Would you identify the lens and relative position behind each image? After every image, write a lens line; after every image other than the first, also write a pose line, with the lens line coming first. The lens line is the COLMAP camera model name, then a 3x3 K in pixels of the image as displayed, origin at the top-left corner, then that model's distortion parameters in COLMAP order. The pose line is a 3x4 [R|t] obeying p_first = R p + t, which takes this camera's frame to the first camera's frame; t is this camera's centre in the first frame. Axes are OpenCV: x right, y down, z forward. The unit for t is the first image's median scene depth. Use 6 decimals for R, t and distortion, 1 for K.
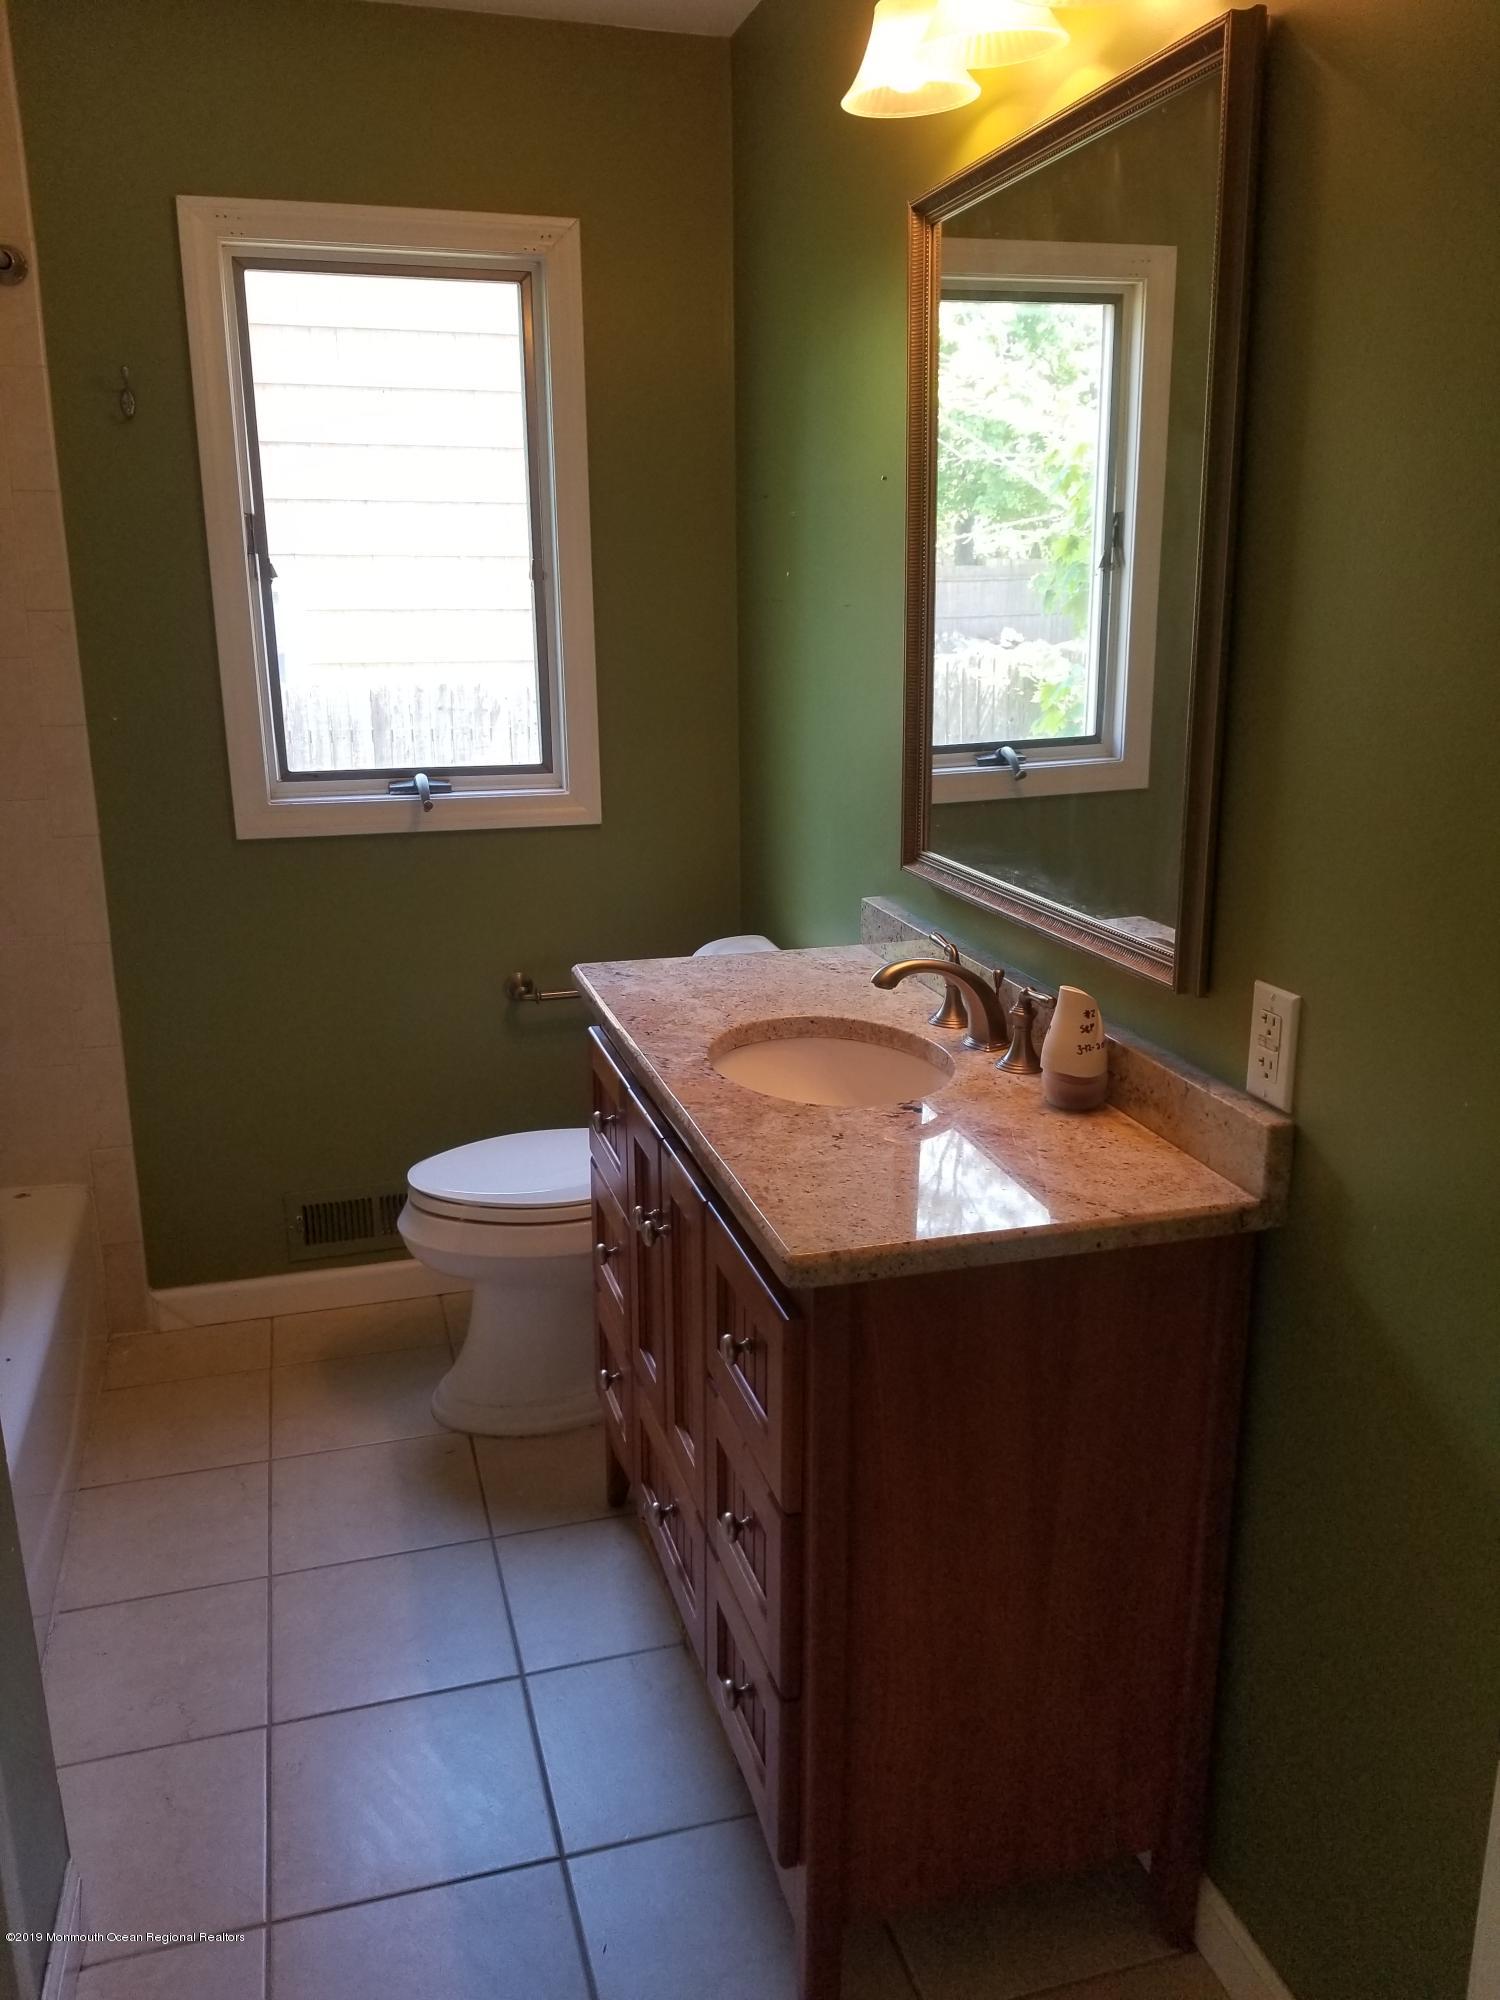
lens RADIAL K [[1574.0, 0, 756.5], [0, 1574.0, 1005.4], [0, 0, 1]] dist [0.123259, -0.208700]
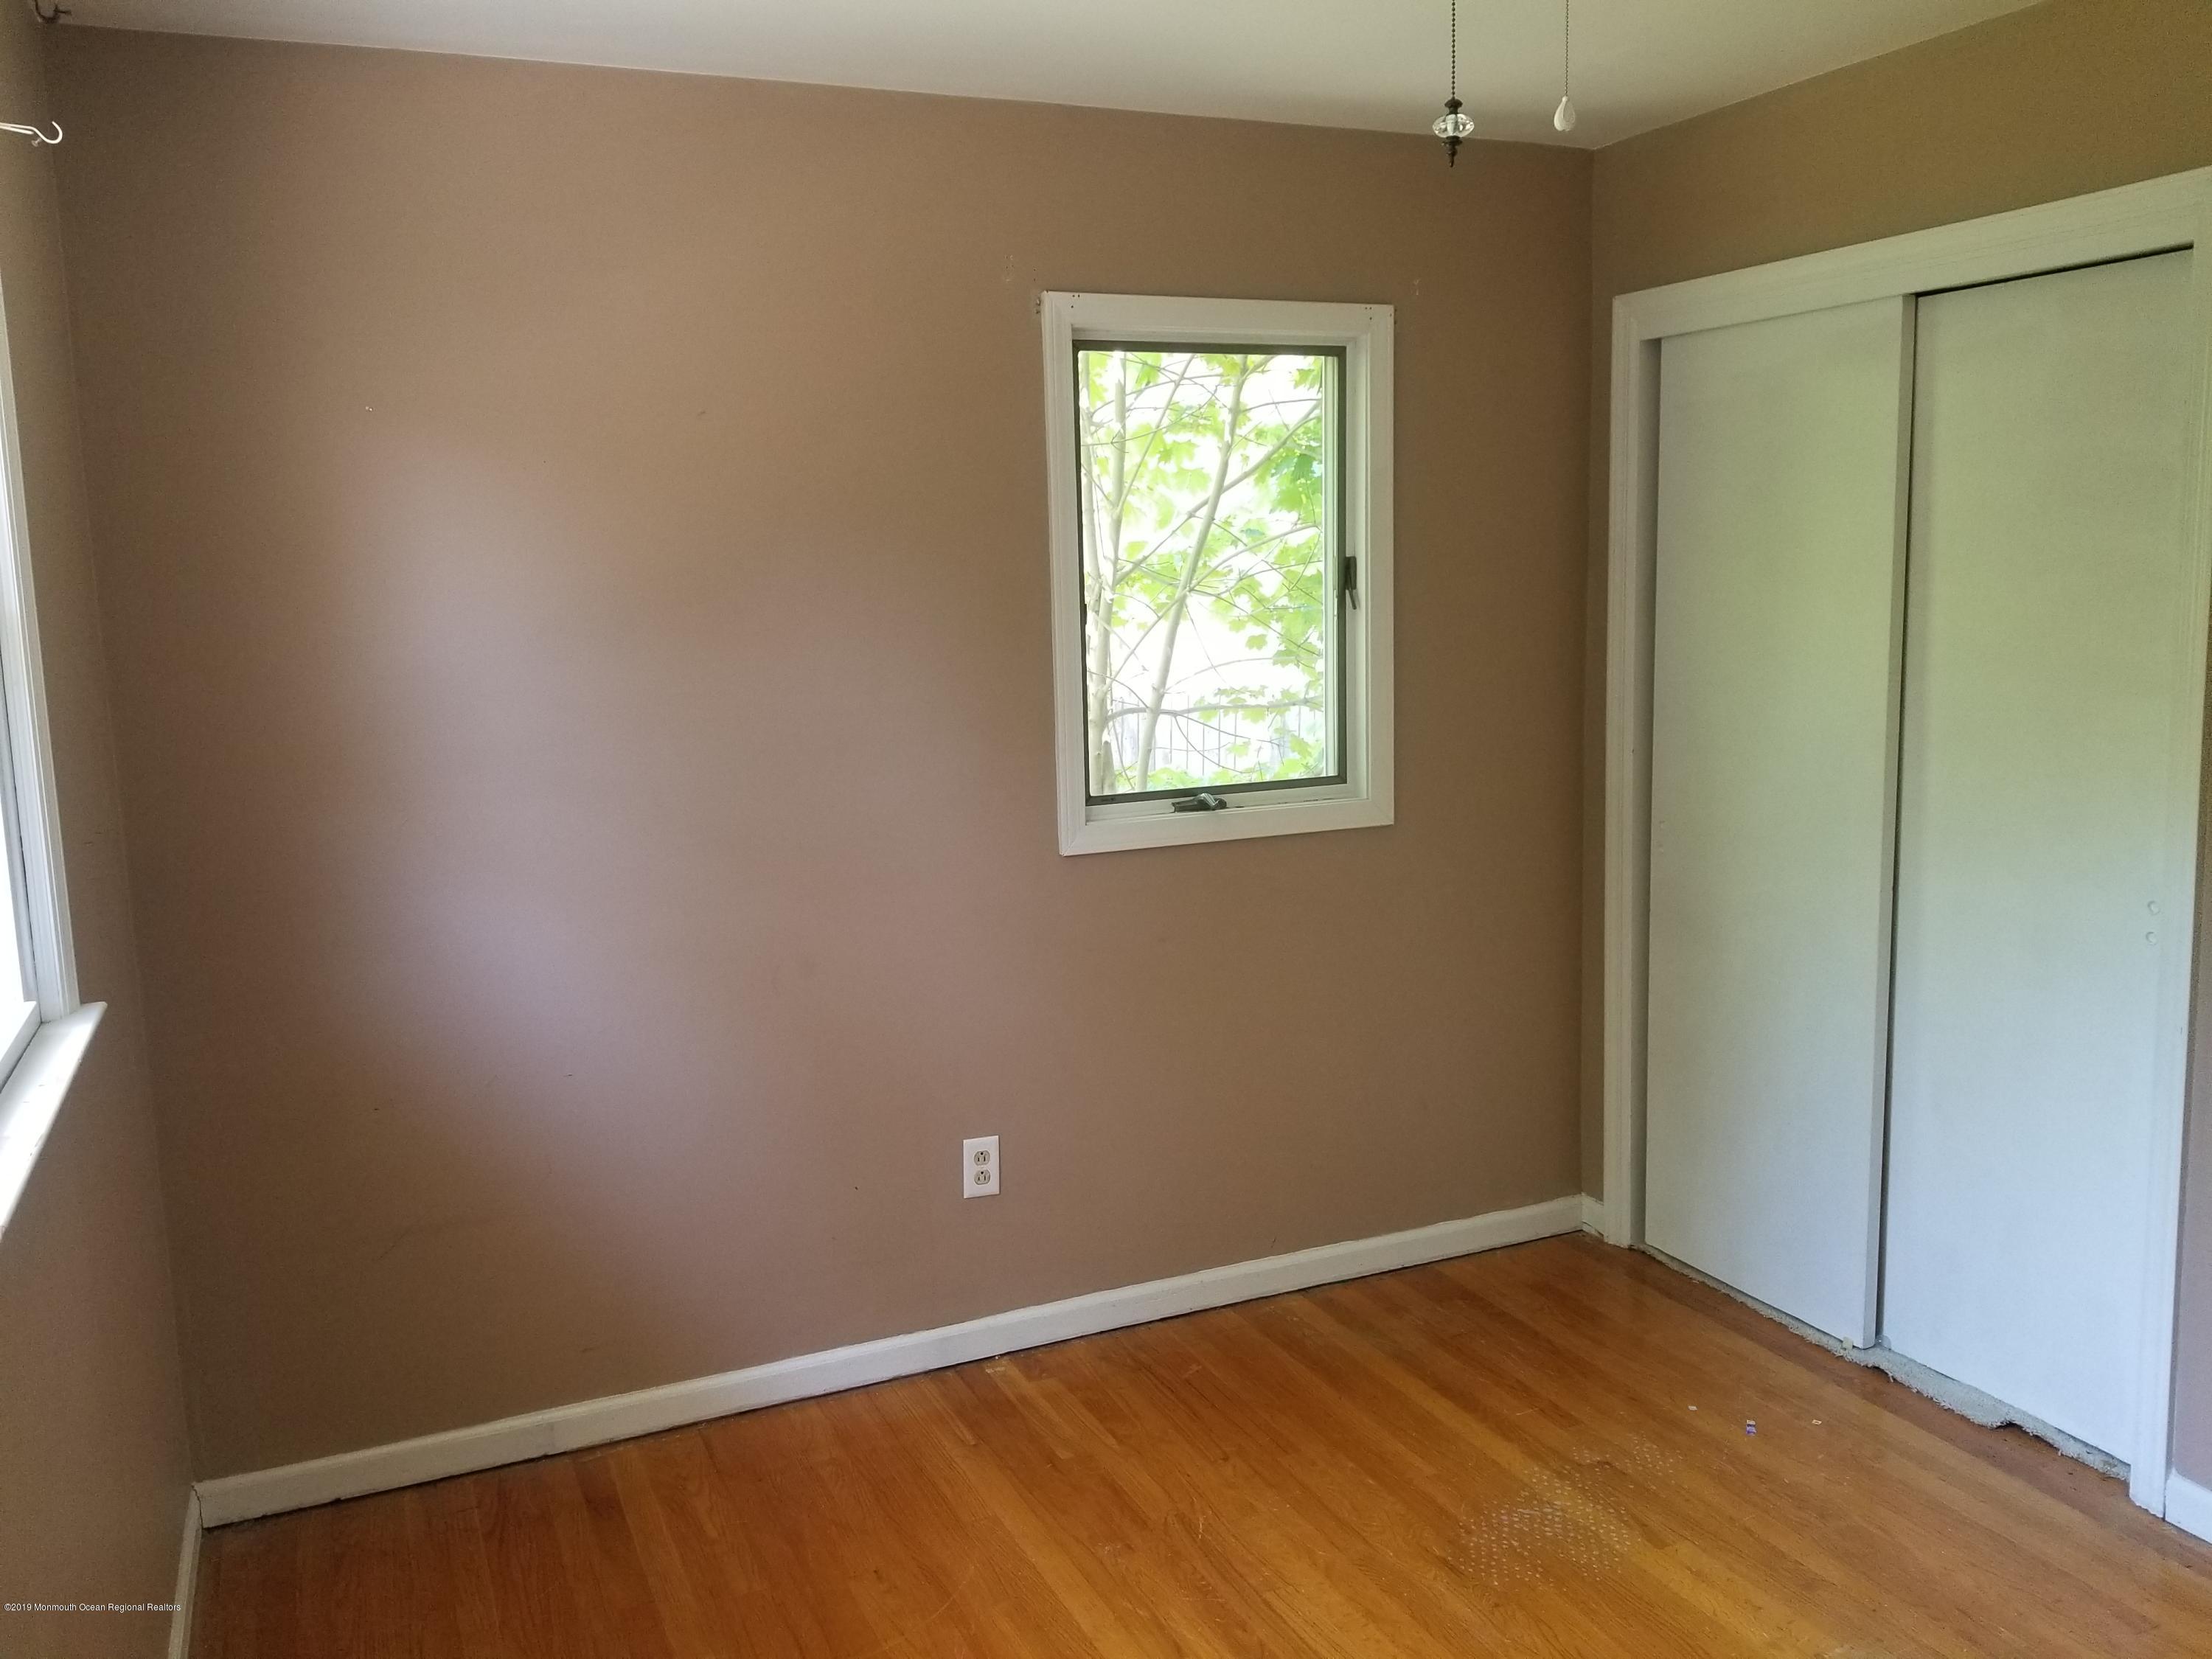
lens RADIAL K [[1740.9, 0, 1094.3], [0, 1740.9, 791.5], [0, 0, 1]] dist [0.123259, -0.208700]
pose [[0.991721, -0.033588, 0.123938, -0.489166], [0.053857, 0.984987, -0.164014, 0.047763], [-0.116568, 0.169331, 0.978641, -0.151368]]
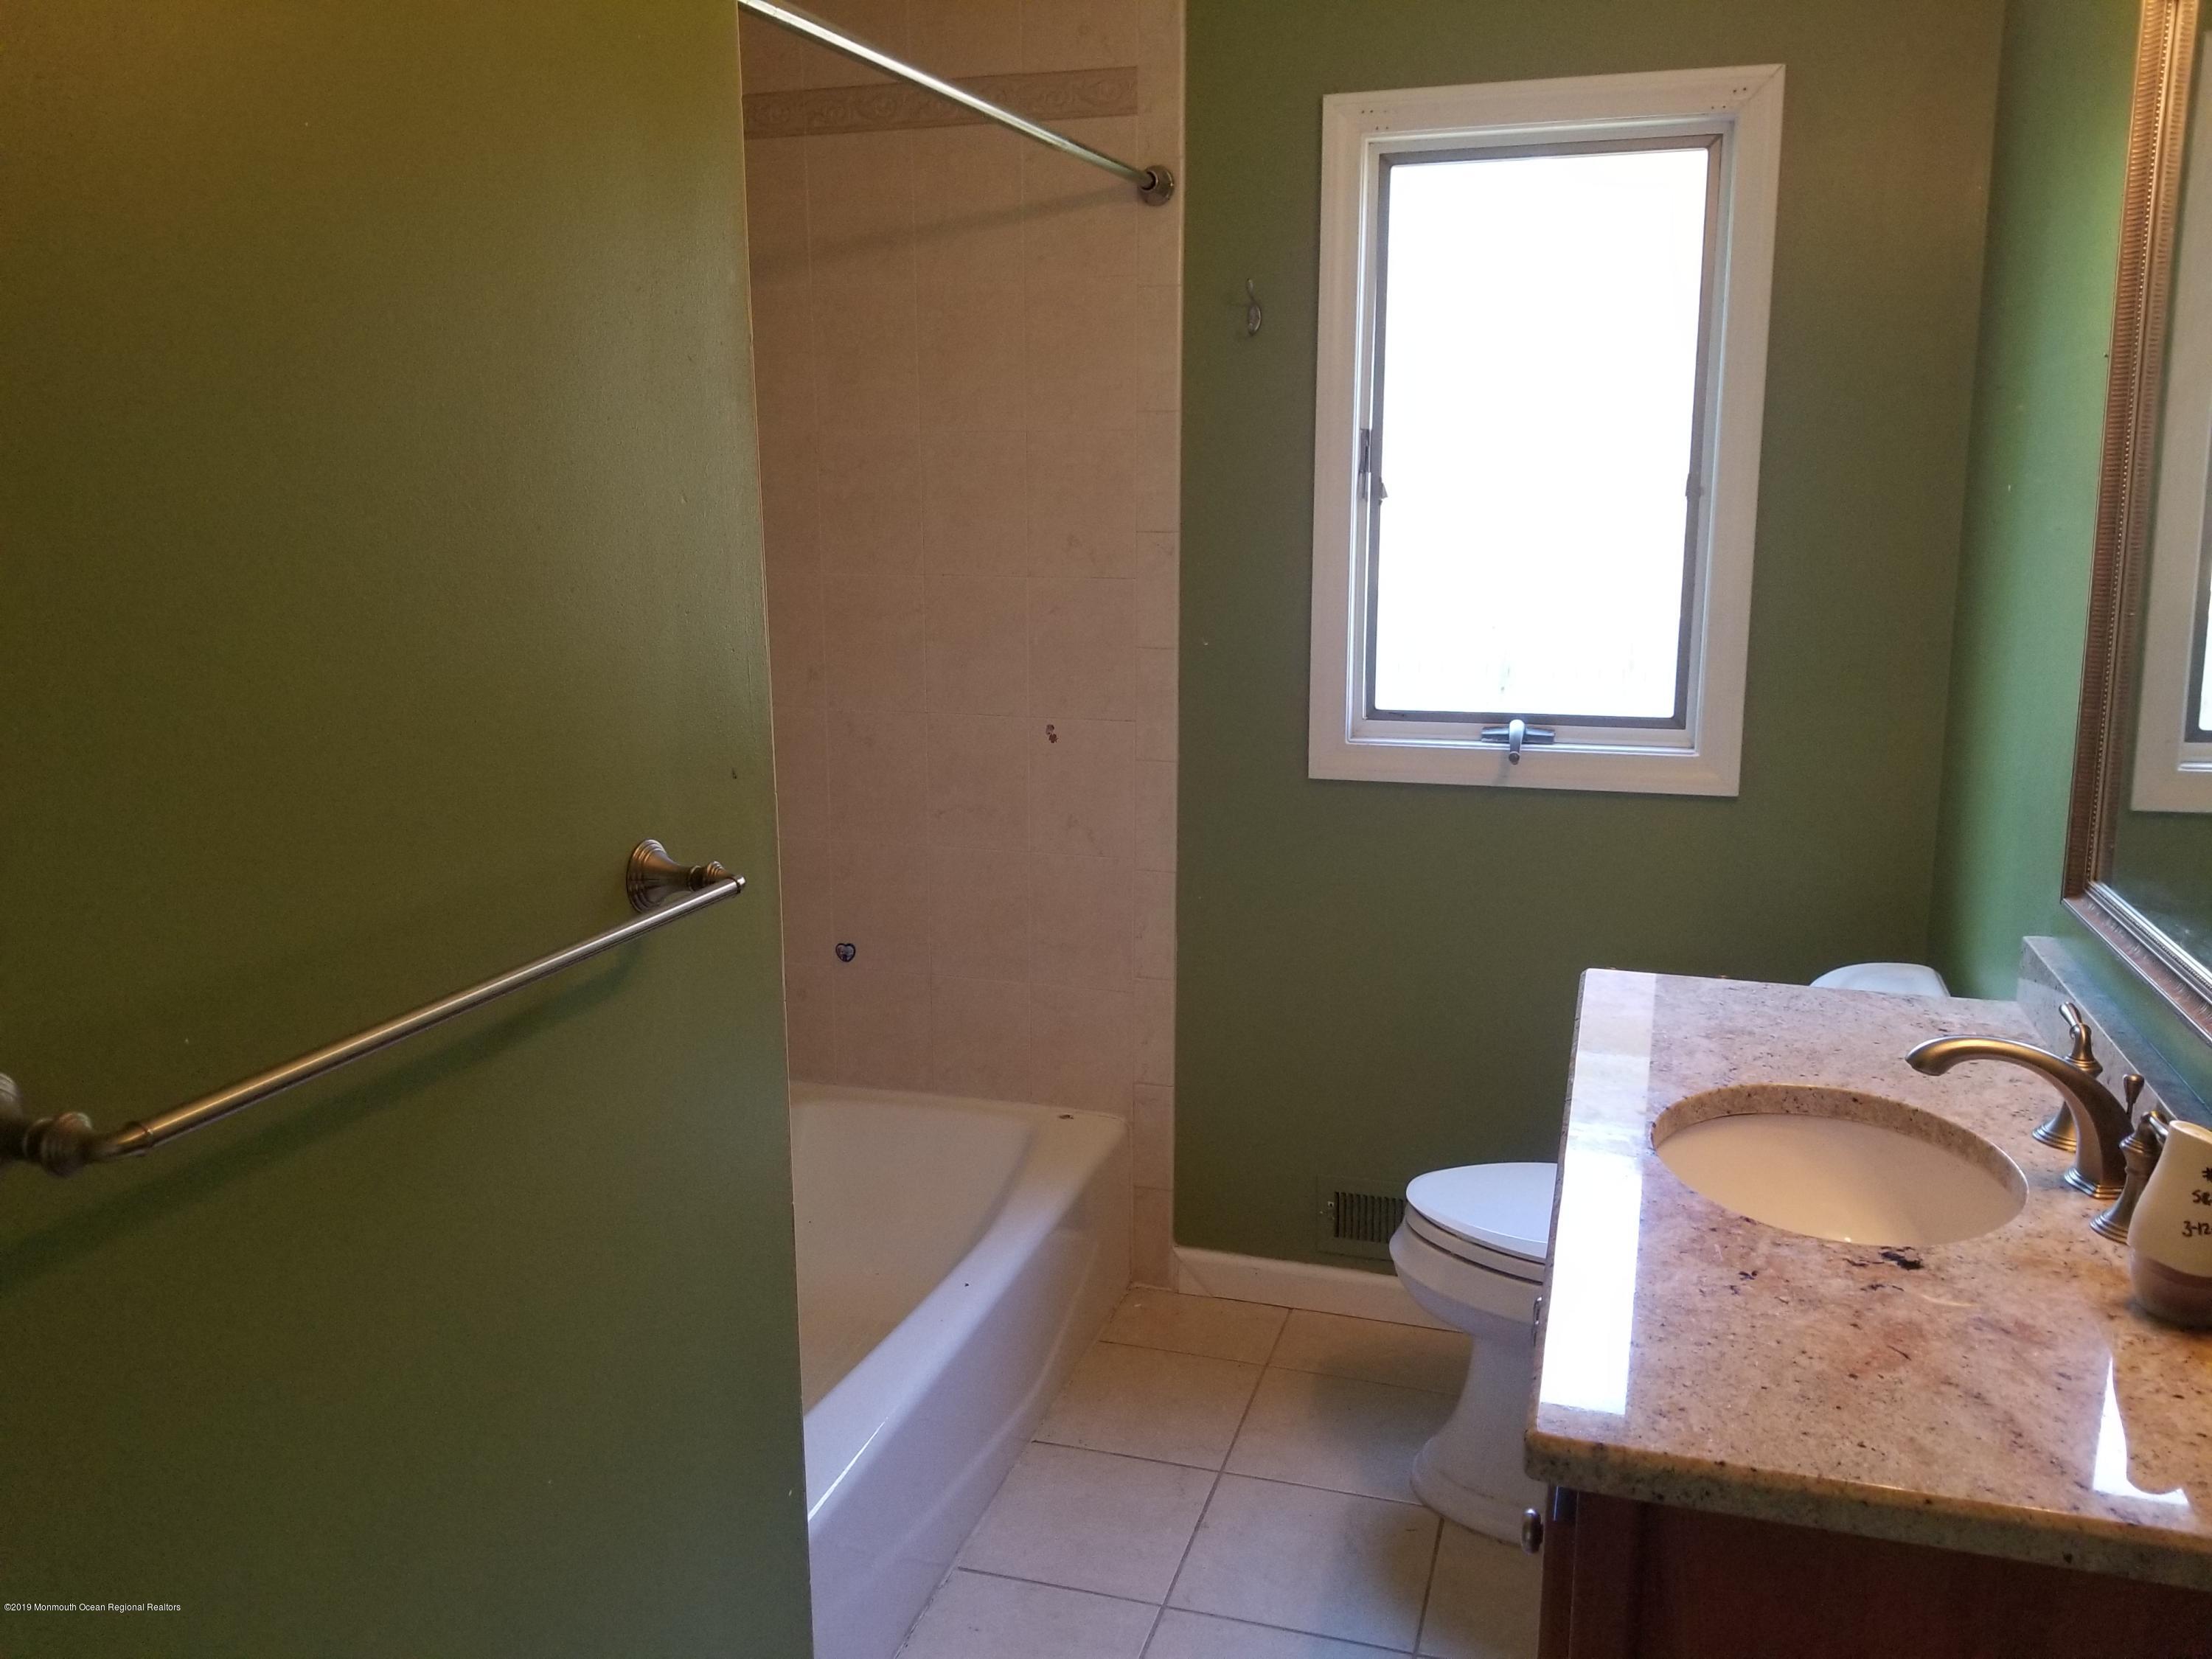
lens RADIAL K [[1730.5, 0, 1106.0], [0, 1730.5, 829.5], [0, 0, 1]] dist [0.097121, -0.132031]
pose [[0.834633, 0.105851, -0.540539, 0.123656], [-0.146940, 0.988585, -0.033296, -0.025114], [0.530844, 0.107217, 0.840660, 0.103899]]
